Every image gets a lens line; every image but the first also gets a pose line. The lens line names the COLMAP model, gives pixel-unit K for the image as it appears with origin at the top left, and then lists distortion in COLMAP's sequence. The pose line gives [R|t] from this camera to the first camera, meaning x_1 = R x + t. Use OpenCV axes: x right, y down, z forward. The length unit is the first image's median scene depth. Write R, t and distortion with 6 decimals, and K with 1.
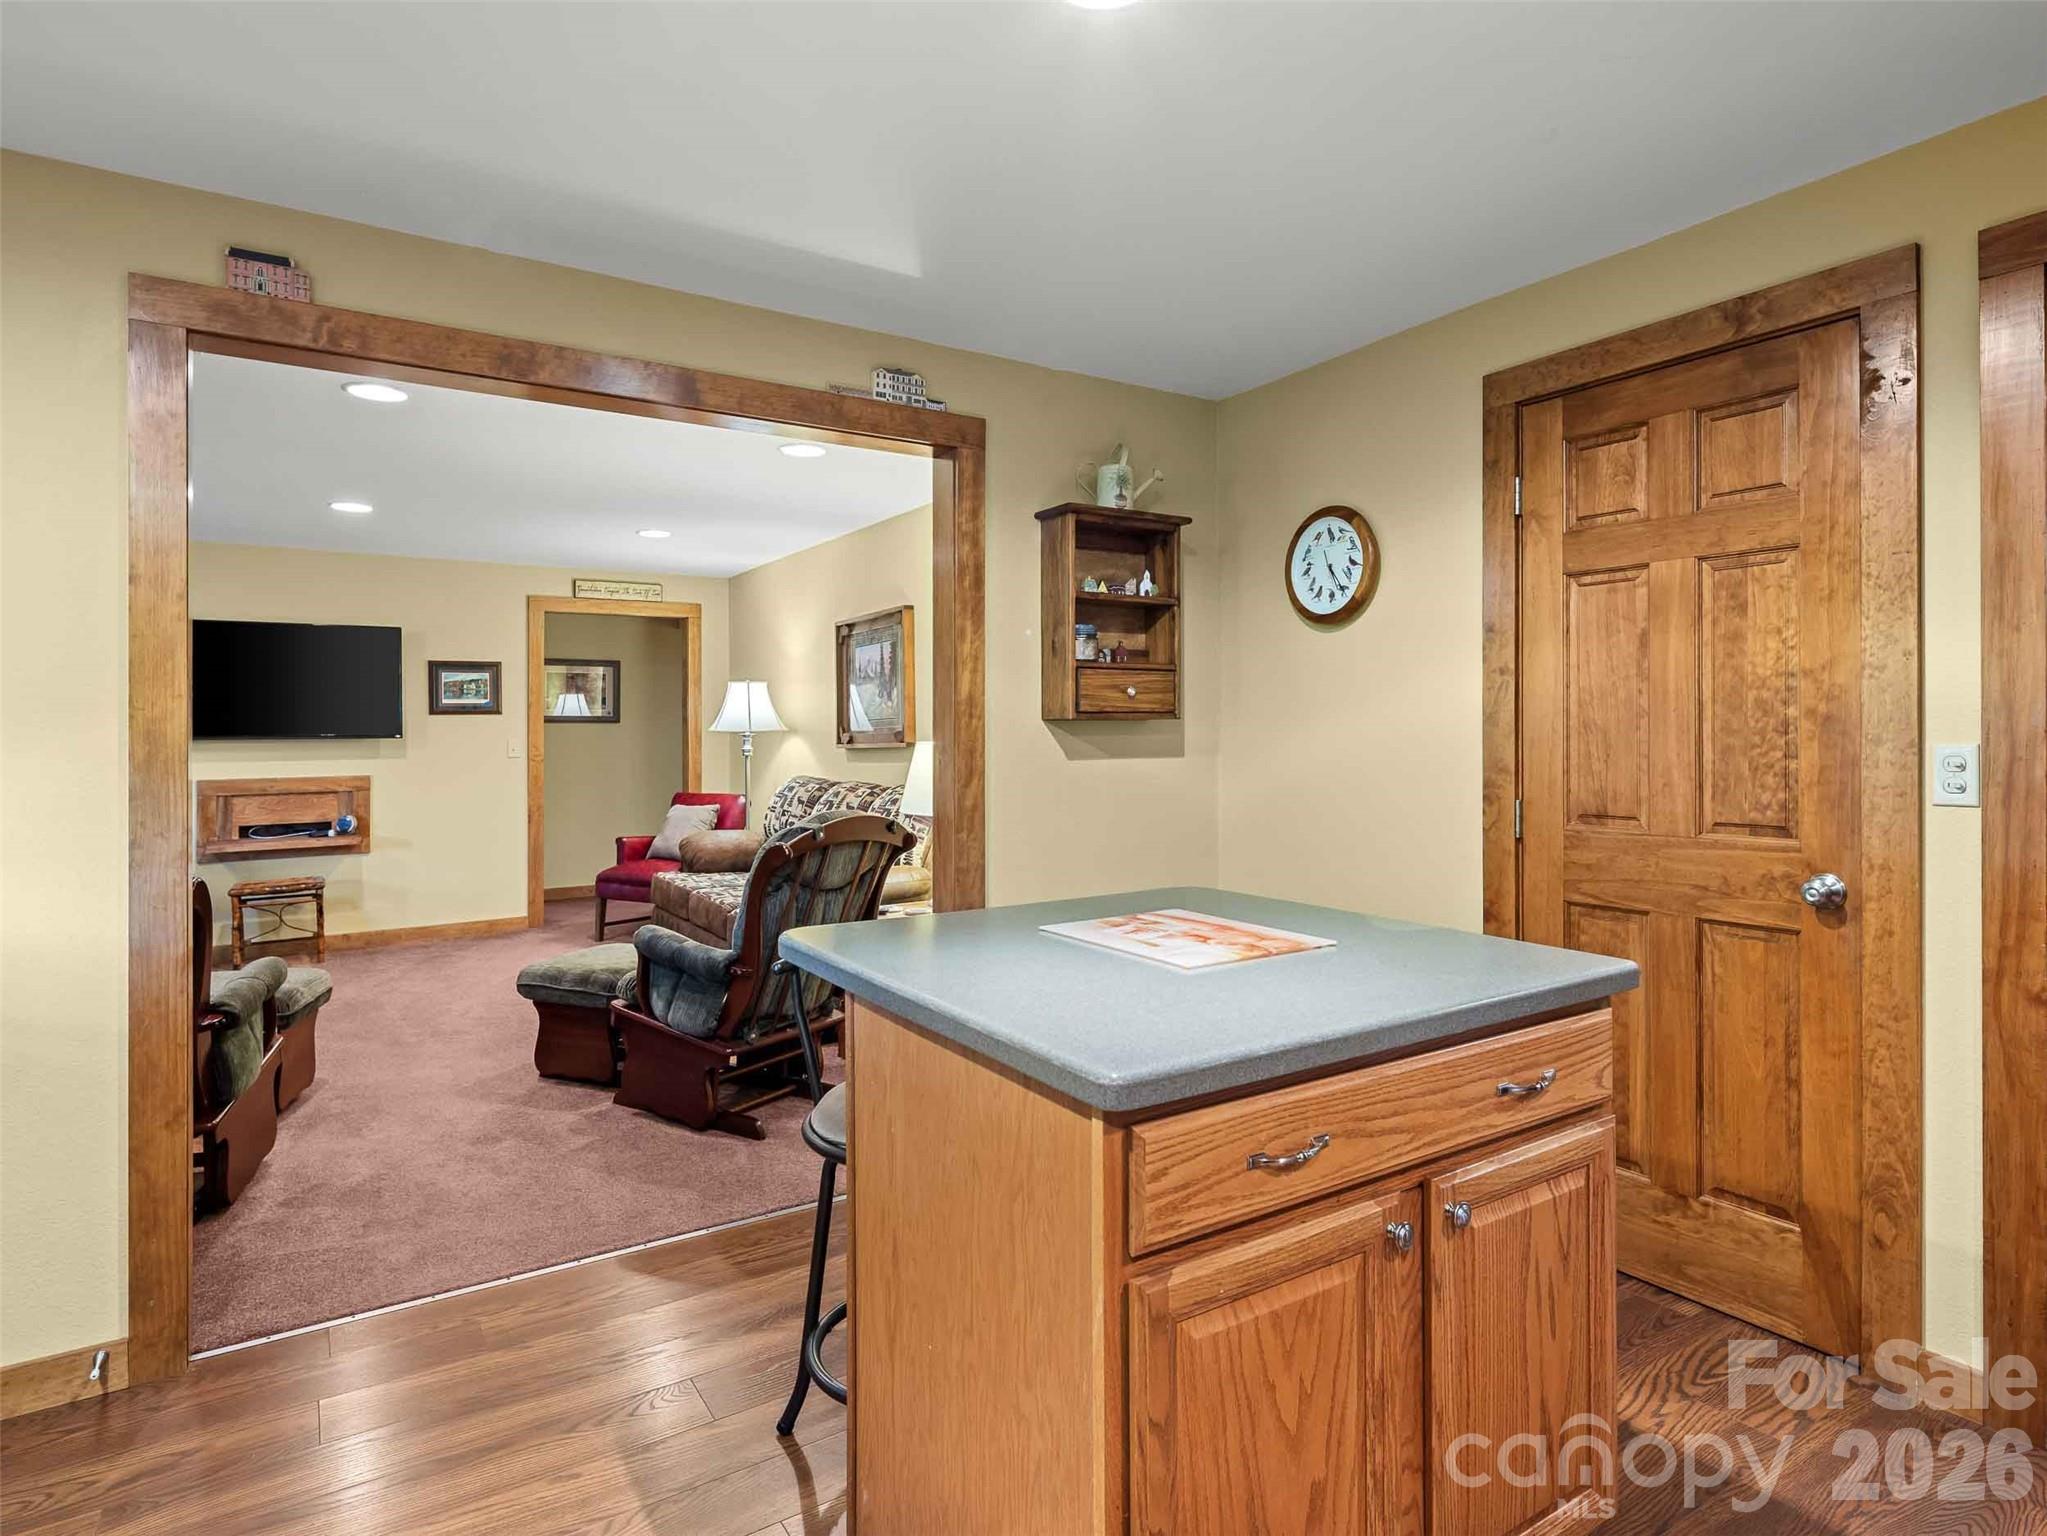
lens RADIAL K [[1120.3, 0, 1027.5], [0, 1120.3, 748.3], [0, 0, 1]] dist [-0.000216, -0.001753]
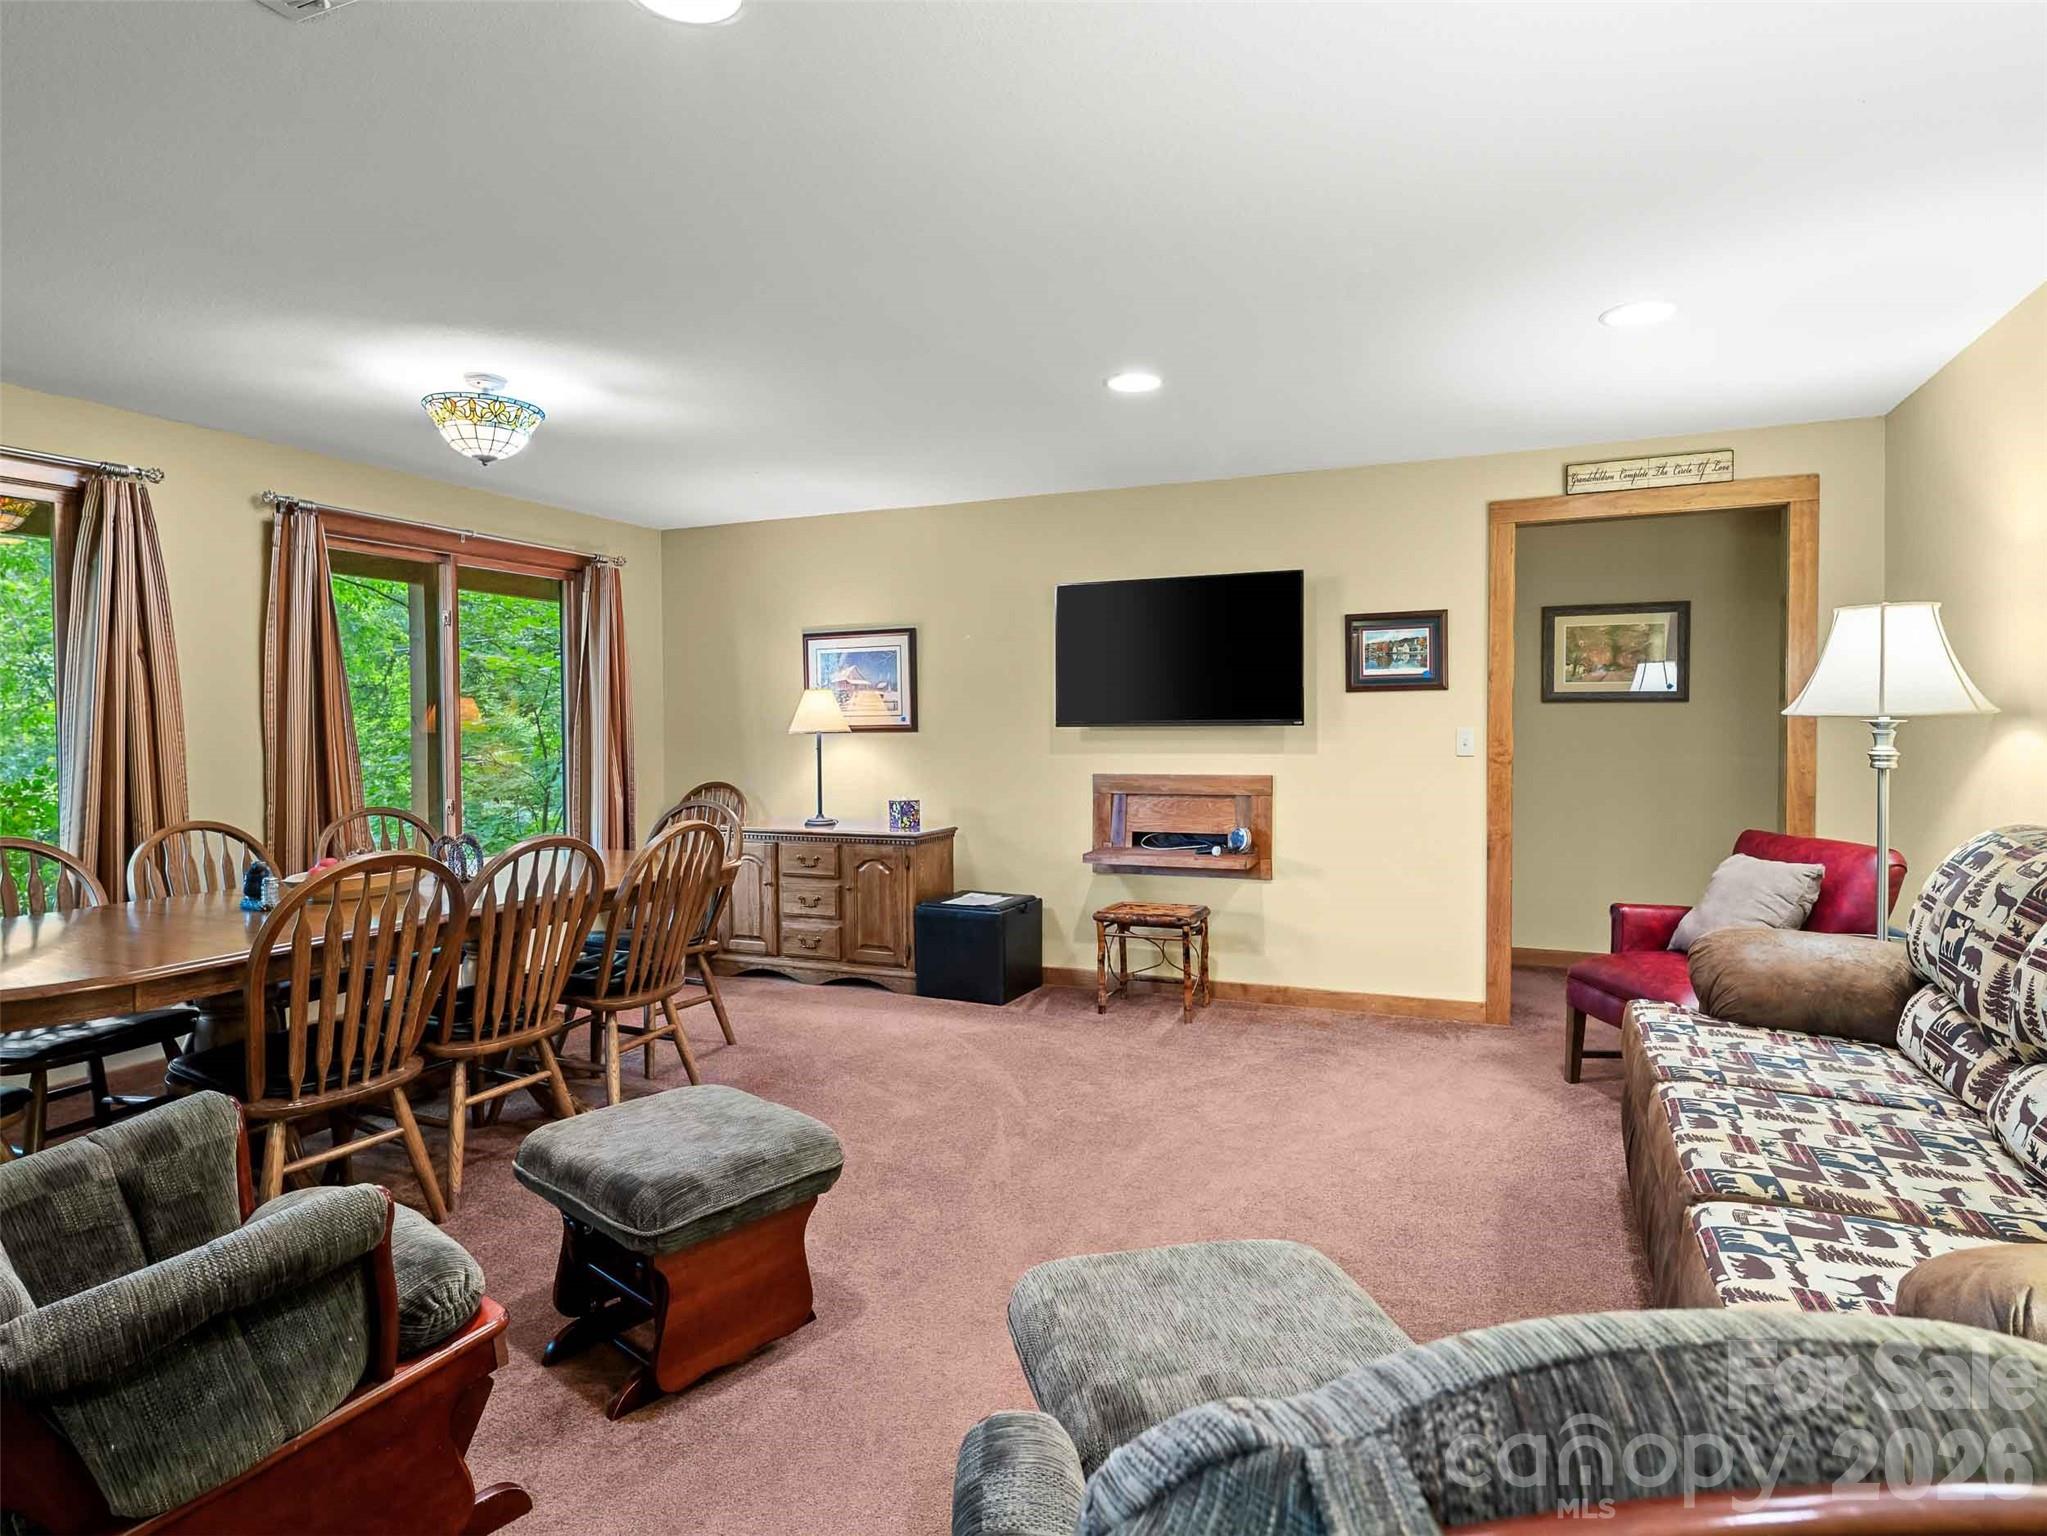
lens RADIAL K [[1120.3, 0, 1000.0], [0, 1120.3, 735.5], [0, 0, 1]] dist [-0.000216, -0.001753]
pose [[0.531260, 0.012957, -0.847110, -0.055897], [-0.011748, 0.999900, 0.007927, -0.005978], [0.847127, 0.005741, 0.531359, 0.451424]]
